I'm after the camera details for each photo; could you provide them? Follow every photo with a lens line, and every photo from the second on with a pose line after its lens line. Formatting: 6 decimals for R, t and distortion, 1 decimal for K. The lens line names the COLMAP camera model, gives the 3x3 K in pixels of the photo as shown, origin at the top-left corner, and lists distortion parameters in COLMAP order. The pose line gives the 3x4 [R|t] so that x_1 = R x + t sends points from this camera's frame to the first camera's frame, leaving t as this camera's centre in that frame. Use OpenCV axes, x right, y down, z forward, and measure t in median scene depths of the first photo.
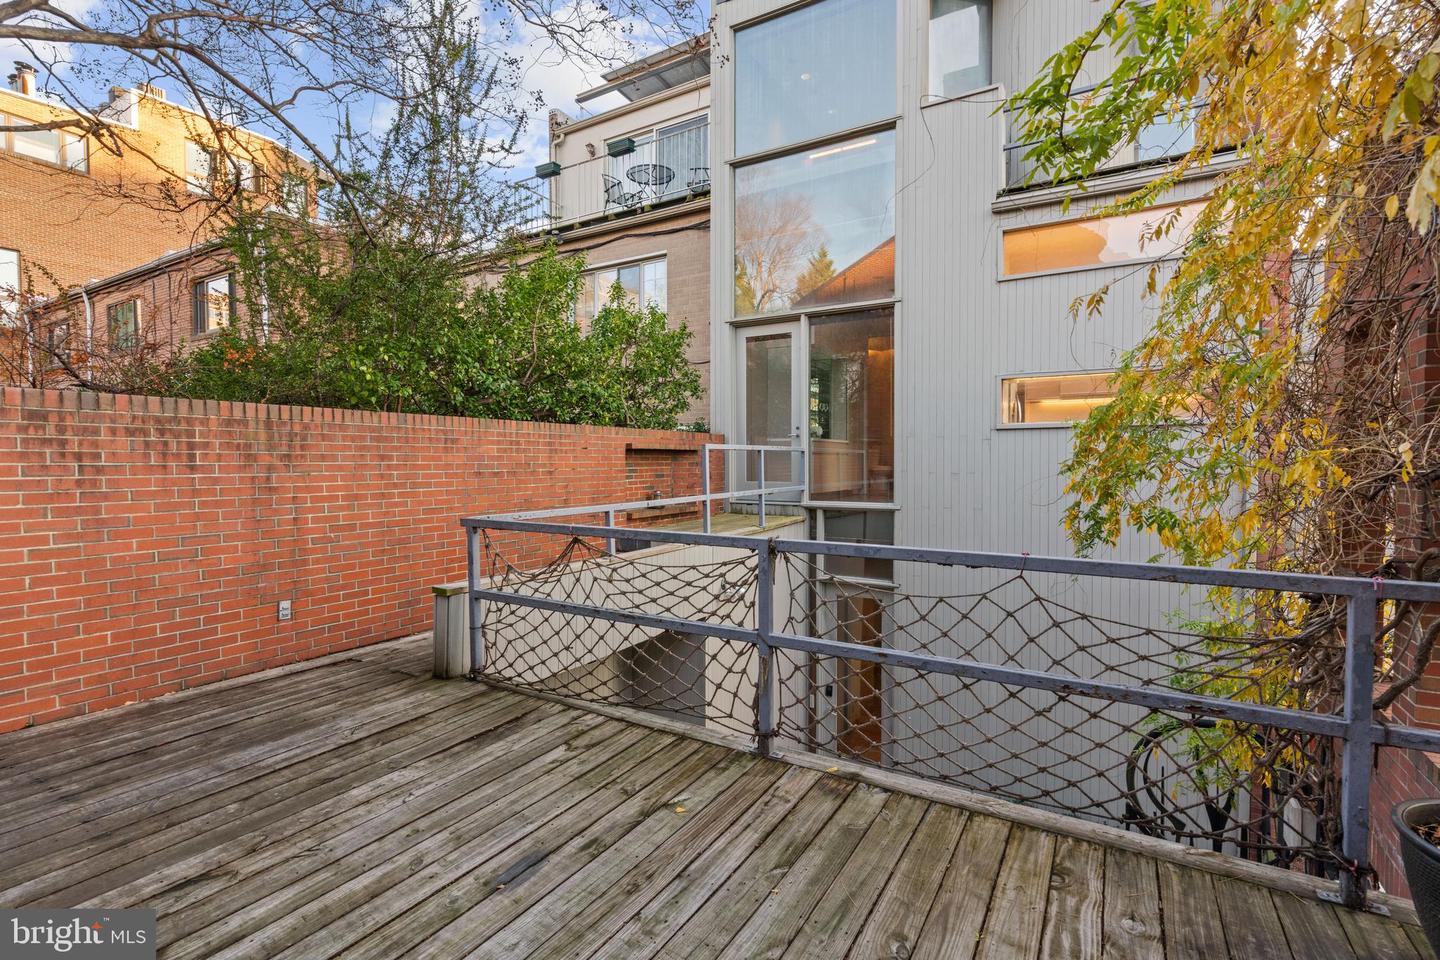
lens RADIAL K [[664.3, 0, 718.9], [0, 664.3, 473.5], [0, 0, 1]] dist [-0.003959, -0.000317]
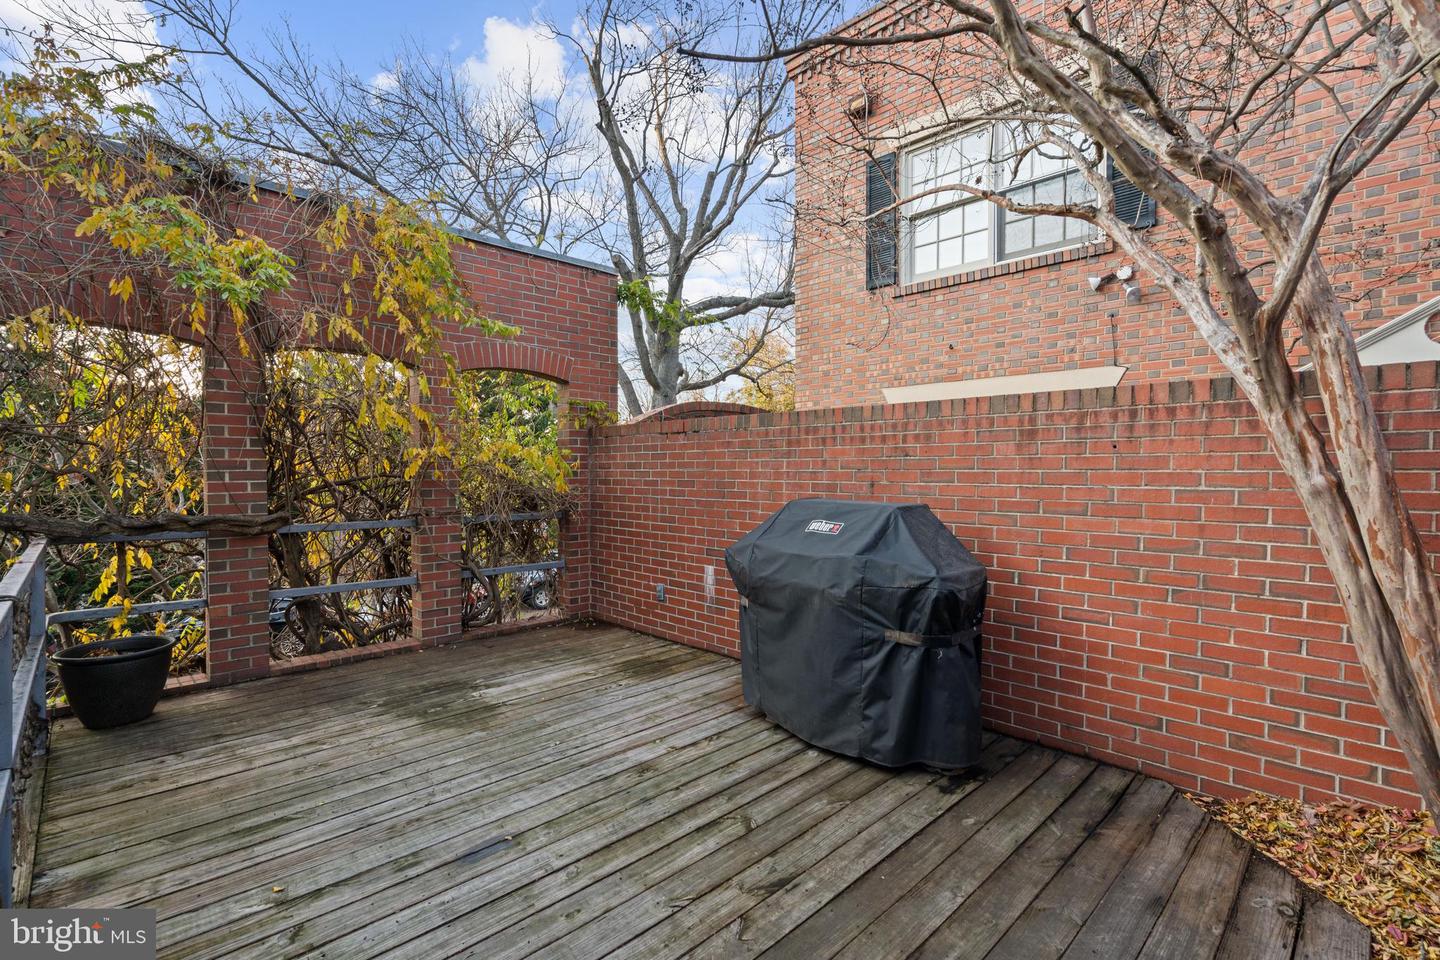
lens RADIAL K [[664.3, 0, 722.4], [0, 664.3, 482.0], [0, 0, 1]] dist [-0.003959, -0.000317]
pose [[-0.968413, -0.001880, 0.249343, -0.917815], [0.005421, 0.999576, 0.028592, -0.029112], [-0.249291, 0.029040, -0.967993, 1.882872]]
